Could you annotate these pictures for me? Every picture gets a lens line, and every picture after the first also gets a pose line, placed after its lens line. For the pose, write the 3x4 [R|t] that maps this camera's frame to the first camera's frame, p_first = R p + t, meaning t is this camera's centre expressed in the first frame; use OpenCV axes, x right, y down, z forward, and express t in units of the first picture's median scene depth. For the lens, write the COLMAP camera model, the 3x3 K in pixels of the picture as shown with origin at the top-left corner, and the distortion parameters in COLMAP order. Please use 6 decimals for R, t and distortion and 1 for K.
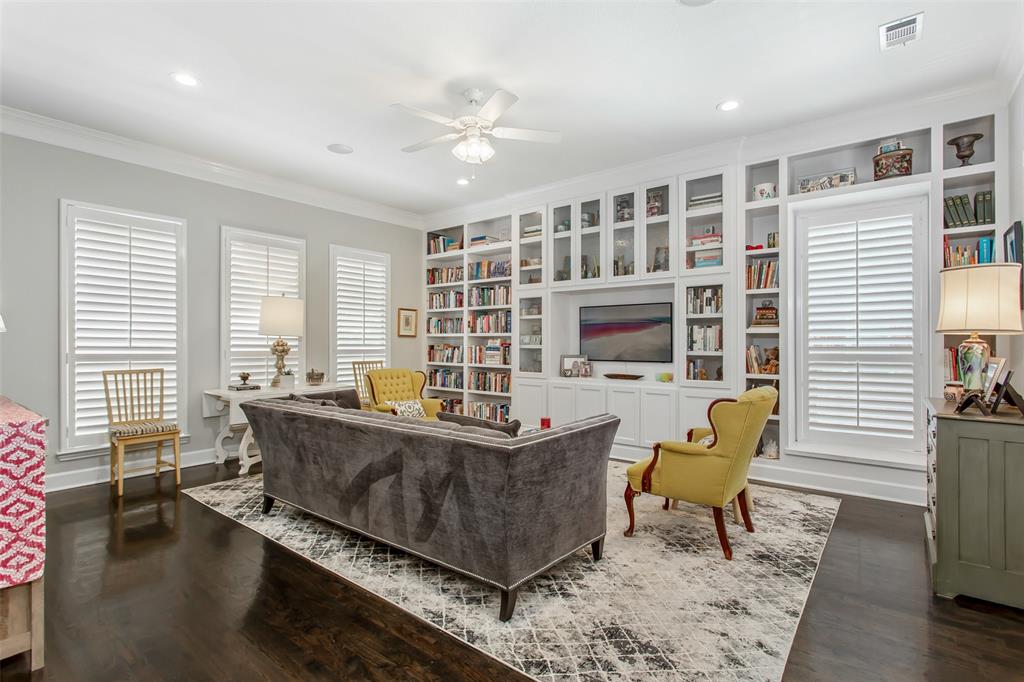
lens RADIAL K [[484.4, 0, 519.4], [0, 484.4, 347.1], [0, 0, 1]] dist [-0.001011, 0.000323]
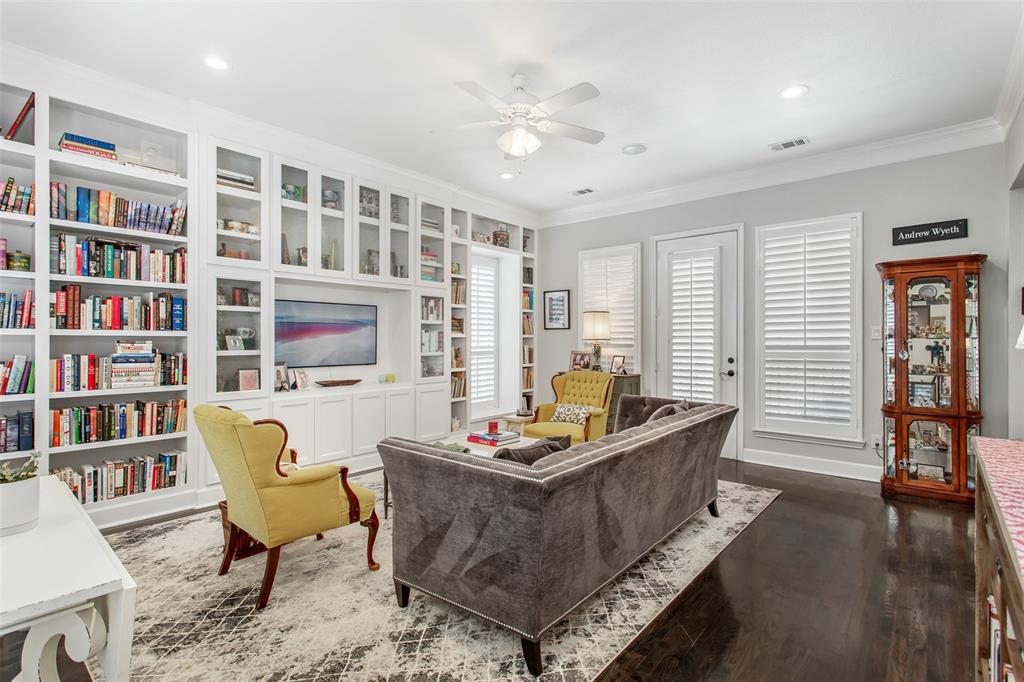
lens RADIAL K [[498.9, 0, 501.3], [0, 498.9, 347.7], [0, 0, 1]] dist [0.000851, 0.000243]
pose [[0.046270, -0.024283, 0.998634, -0.651539], [0.001050, 0.999705, 0.024261, -0.024688], [-0.998928, -0.000074, 0.046282, 0.607963]]
